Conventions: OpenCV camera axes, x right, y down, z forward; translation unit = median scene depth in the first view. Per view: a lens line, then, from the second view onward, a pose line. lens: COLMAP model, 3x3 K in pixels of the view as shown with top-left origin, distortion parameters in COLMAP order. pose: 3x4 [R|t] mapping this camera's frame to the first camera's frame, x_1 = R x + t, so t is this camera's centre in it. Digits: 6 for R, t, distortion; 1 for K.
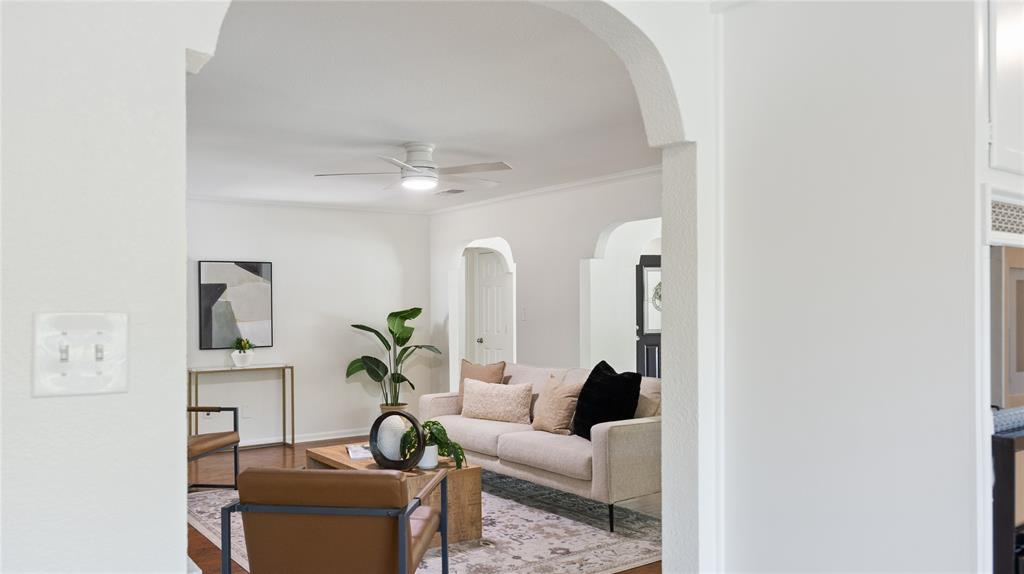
lens RADIAL K [[775.0, 0, 512.0], [0, 775.0, 287.0], [0, 0, 1]] dist [0.000275, 0.000058]
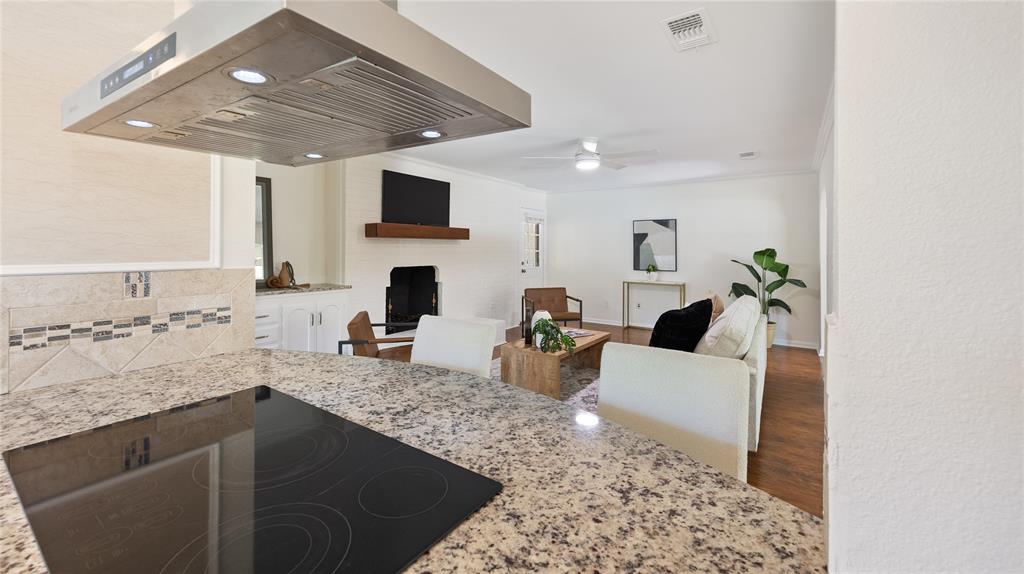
lens RADIAL K [[411.1, 0, 511.1], [0, 411.1, 246.0], [0, 0, 1]] dist [0.000776, 0.000206]
pose [[0.345674, 0.004827, -0.938342, 0.389964], [0.016290, 0.999805, 0.011144, 0.009576], [0.938213, -0.019138, 0.345528, 0.392425]]
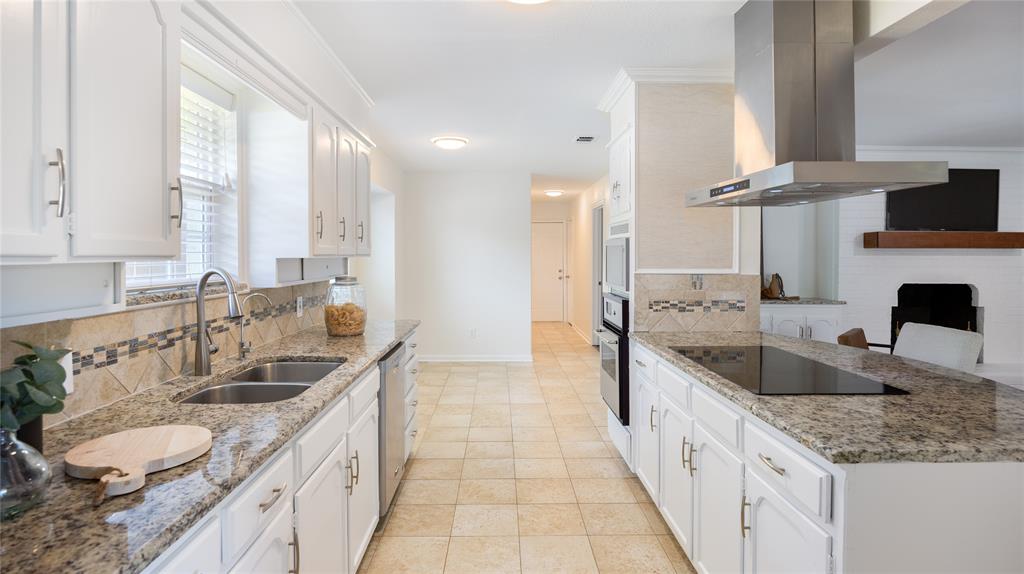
lens RADIAL K [[521.4, 0, 509.8], [0, 521.4, 261.4], [0, 0, 1]] dist [-0.002653, -0.000973]
pose [[-0.571259, 0.010760, -0.820699, 0.571532], [0.021597, 0.999765, -0.001925, 0.008096], [0.820486, -0.018825, -0.571357, 0.409906]]
